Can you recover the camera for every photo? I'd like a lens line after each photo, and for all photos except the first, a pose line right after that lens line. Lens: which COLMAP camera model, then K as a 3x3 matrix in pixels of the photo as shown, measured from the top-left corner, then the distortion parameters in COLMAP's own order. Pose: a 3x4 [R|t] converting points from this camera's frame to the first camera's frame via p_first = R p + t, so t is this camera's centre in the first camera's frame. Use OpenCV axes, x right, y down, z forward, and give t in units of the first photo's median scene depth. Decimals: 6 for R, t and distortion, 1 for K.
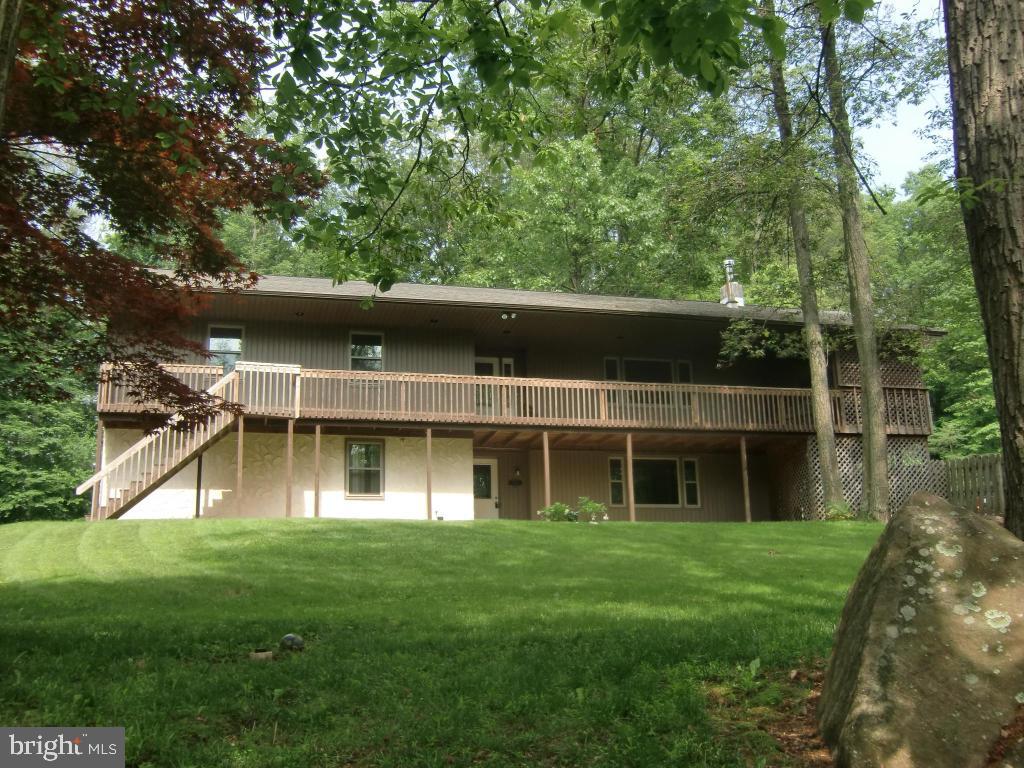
lens RADIAL K [[1093.4, 0, 512.0], [0, 1093.4, 384.0], [0, 0, 1]] dist [0.001159, 0.001177]
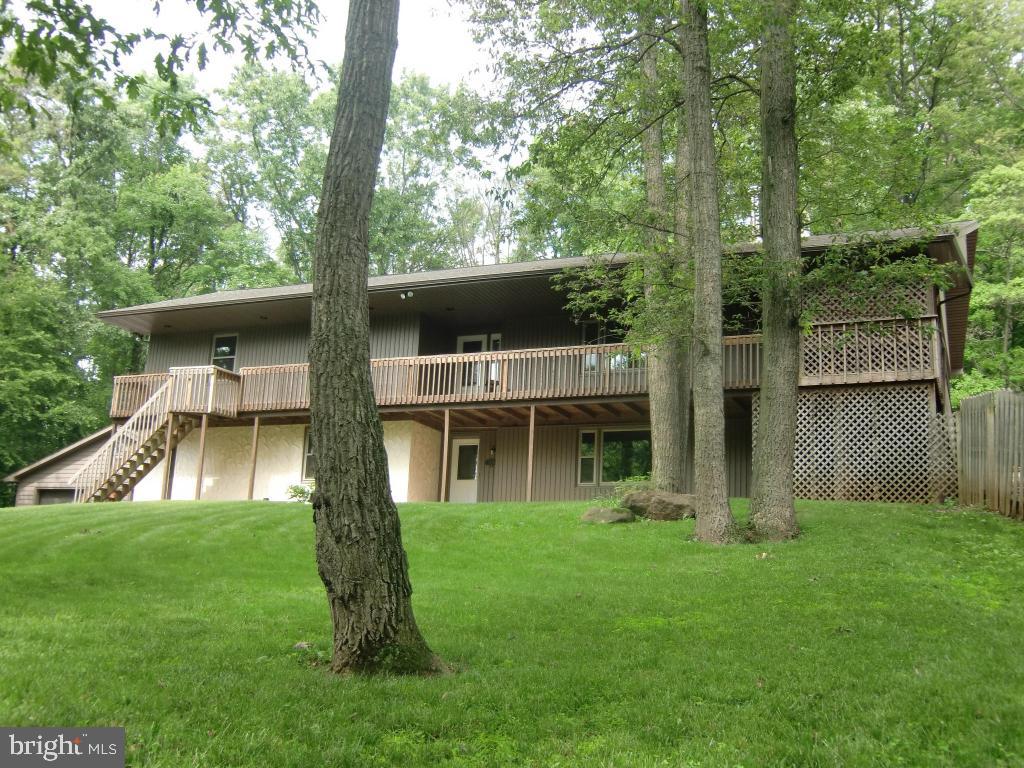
lens RADIAL K [[1093.4, 0, 512.0], [0, 1093.4, 384.0], [0, 0, 1]] dist [0.001159, 0.001177]
pose [[0.767264, -0.071348, -0.637351, 0.695720], [0.089540, 0.995976, -0.003703, 0.030295], [0.635050, -0.054227, 0.770565, 0.290634]]
